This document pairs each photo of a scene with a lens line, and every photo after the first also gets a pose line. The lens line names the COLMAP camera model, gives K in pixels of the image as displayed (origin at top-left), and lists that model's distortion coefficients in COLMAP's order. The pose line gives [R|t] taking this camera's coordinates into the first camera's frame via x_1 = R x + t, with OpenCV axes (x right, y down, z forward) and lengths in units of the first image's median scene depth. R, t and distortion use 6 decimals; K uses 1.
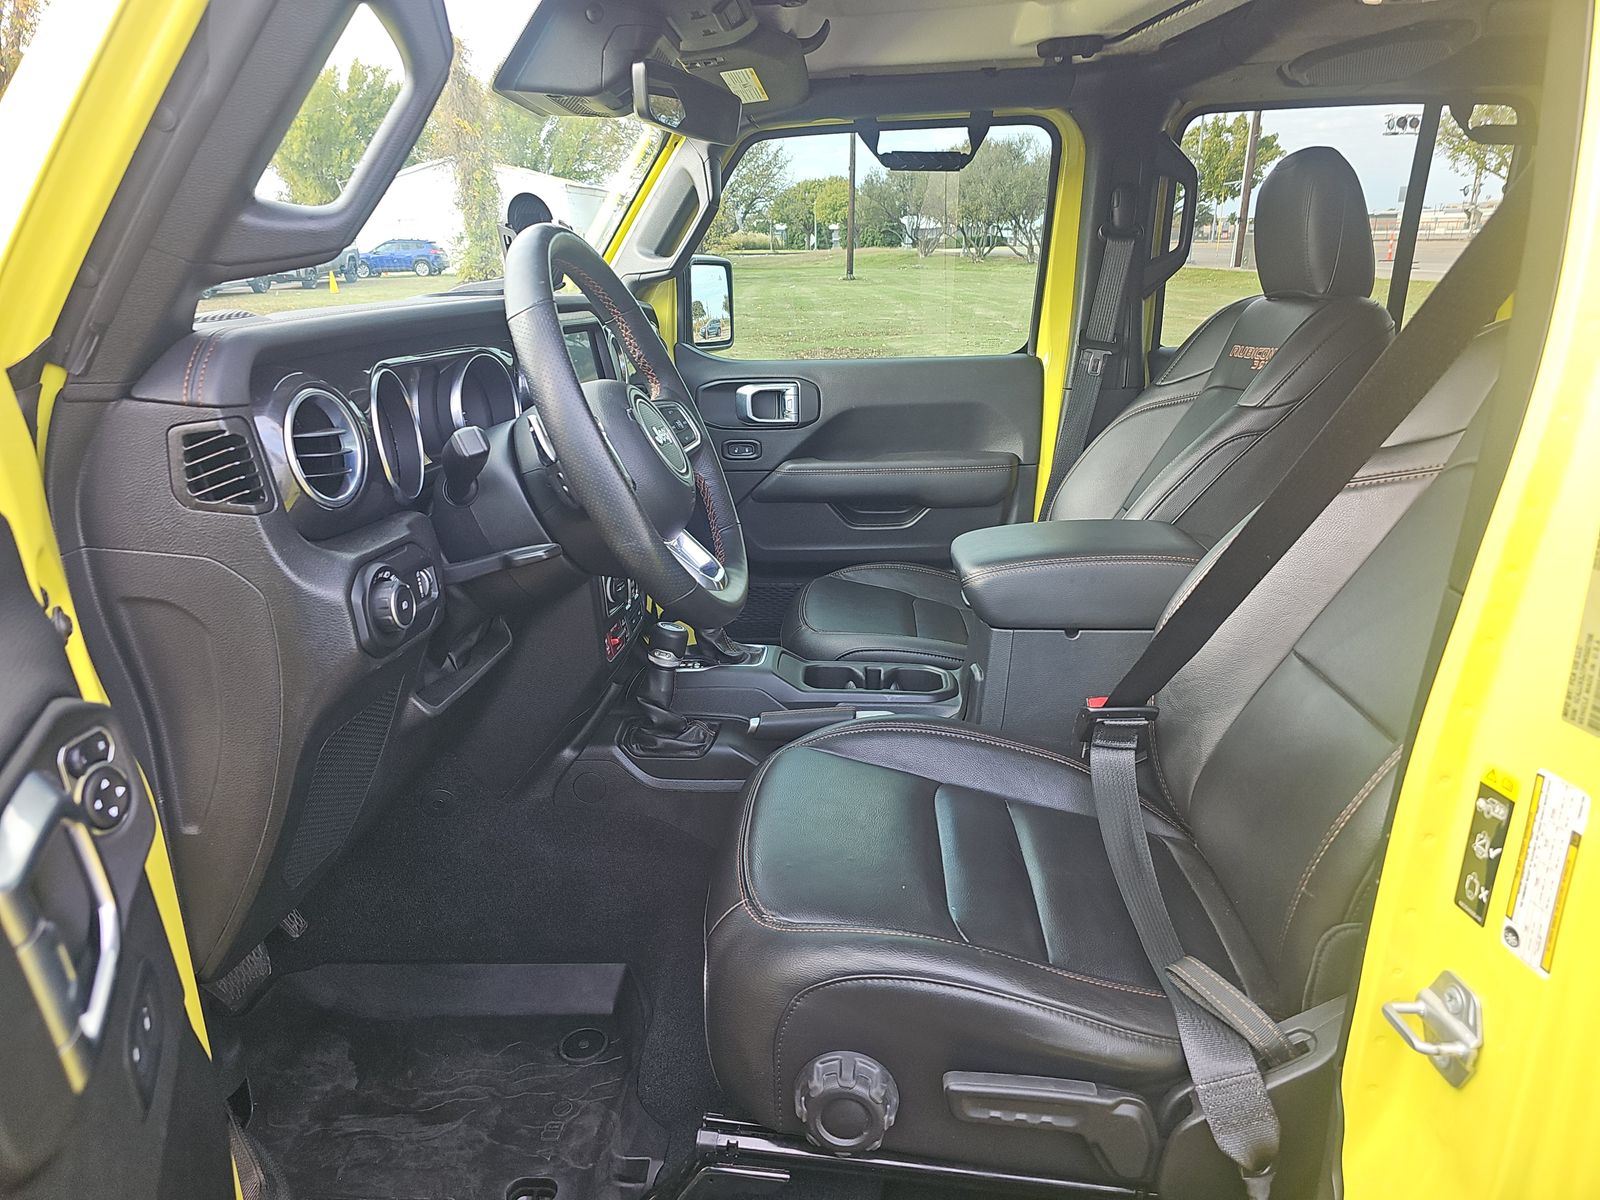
lens RADIAL K [[1046.4, 0, 796.8], [0, 1046.4, 595.4], [0, 0, 1]] dist [0.048890, -0.042395]
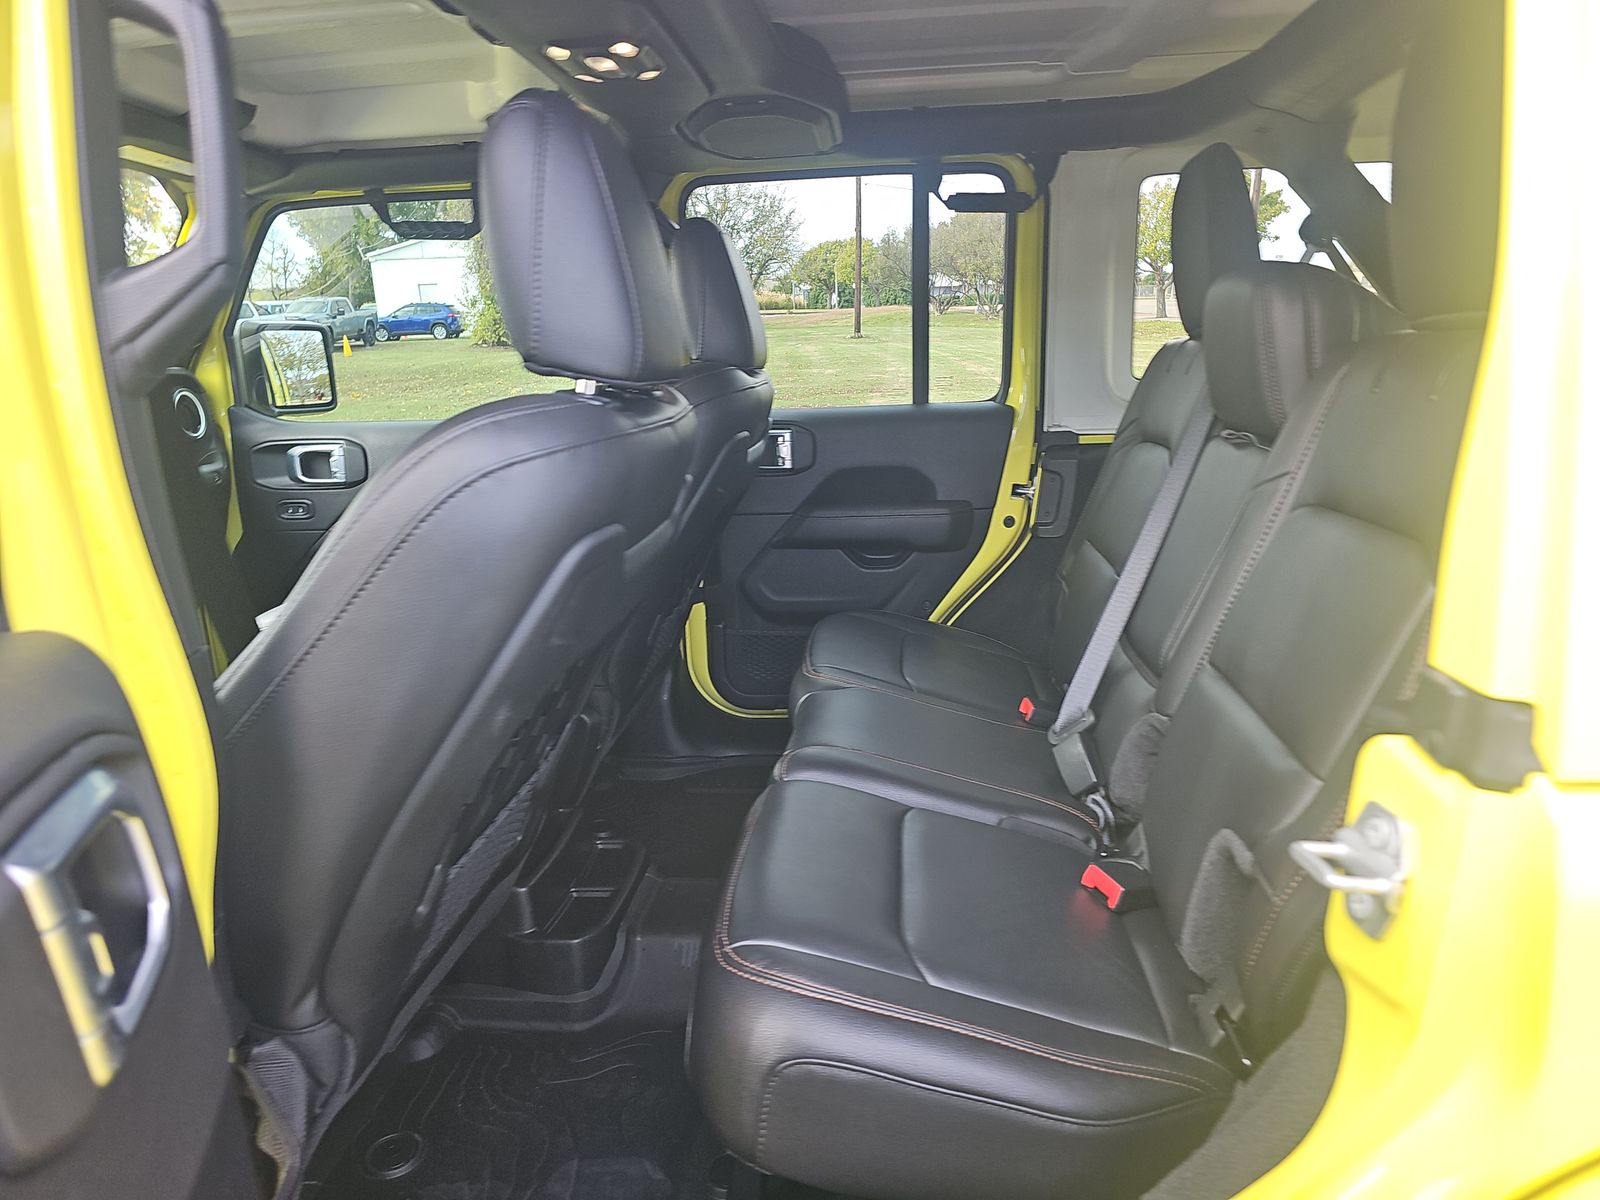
lens RADIAL K [[1046.4, 0, 809.5], [0, 1046.4, 611.3], [0, 0, 1]] dist [0.048890, -0.042395]
pose [[0.999692, -0.003955, -0.024519, 0.470408], [0.003037, 0.999298, -0.037340, -0.000187], [0.024649, 0.037254, 0.999002, -0.008297]]
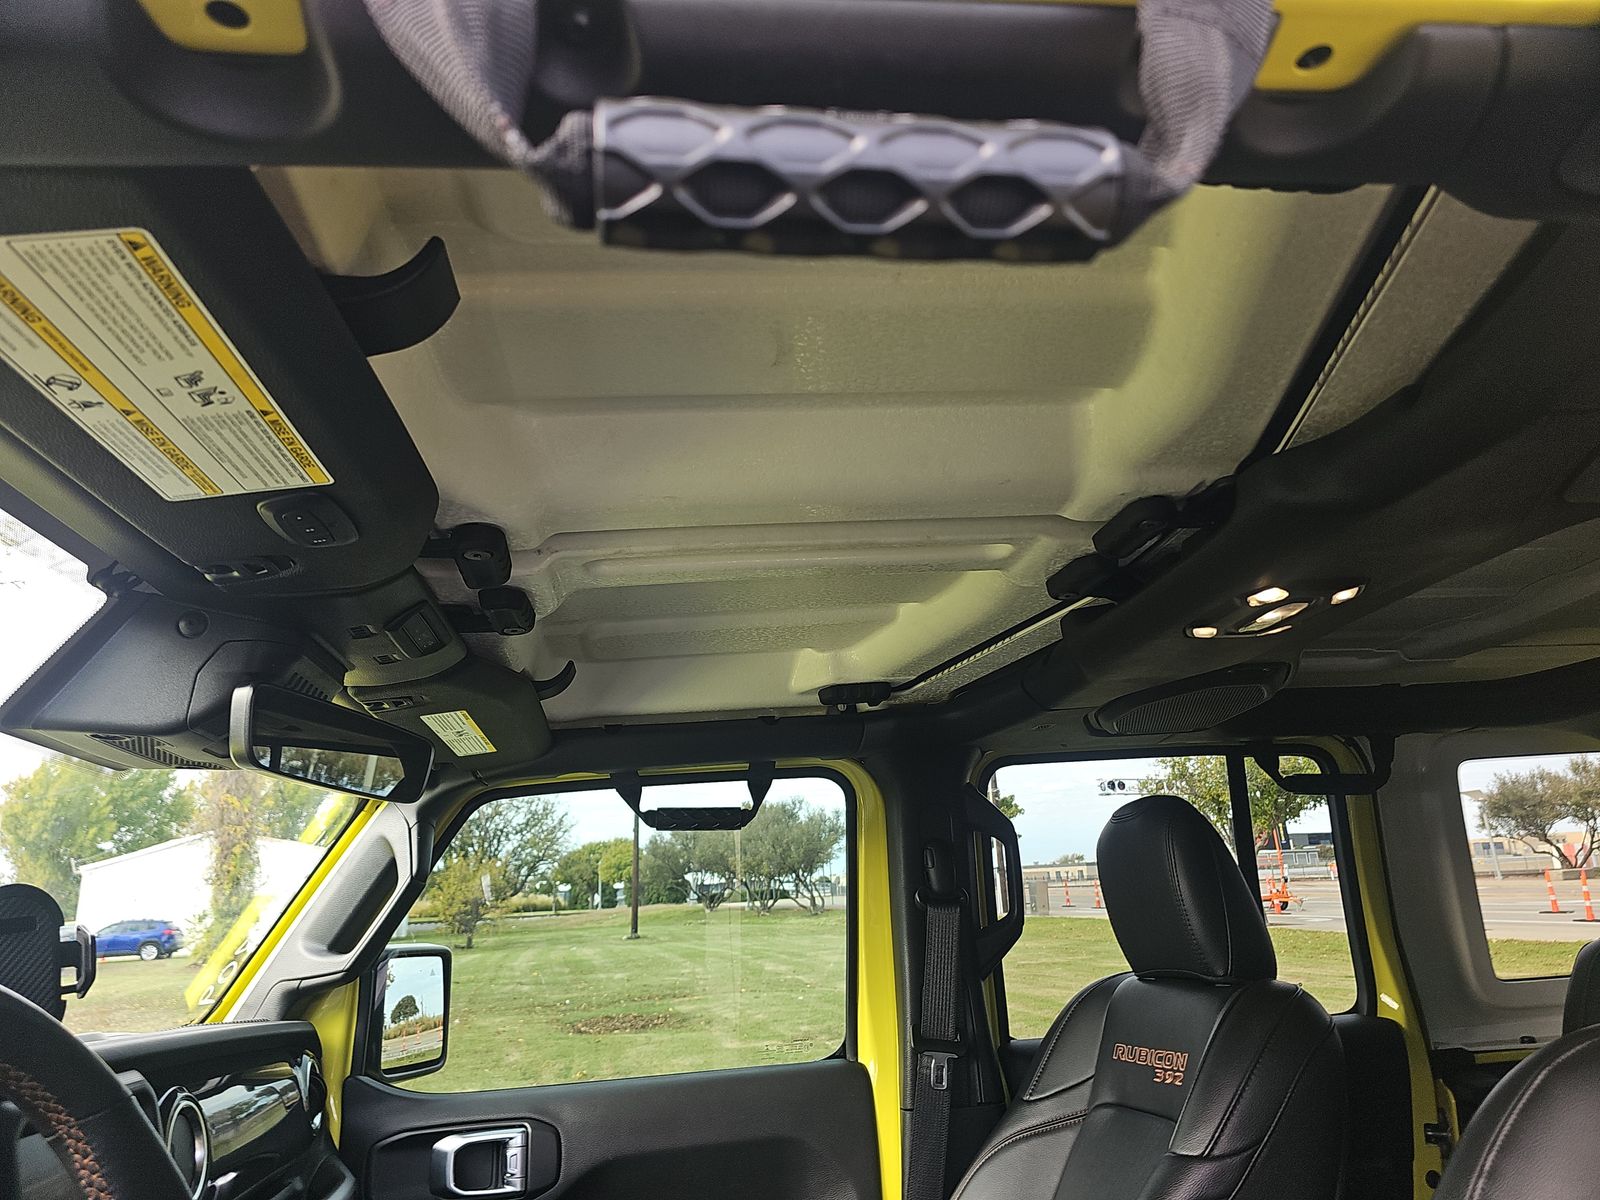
lens RADIAL K [[1046.4, 0, 796.4], [0, 1046.4, 596.6], [0, 0, 1]] dist [0.048890, -0.042395]
pose [[0.980650, 0.019348, 0.194813, 0.031463], [0.094519, 0.824650, -0.557691, -0.084055], [-0.171442, 0.565313, 0.806864, 0.209940]]
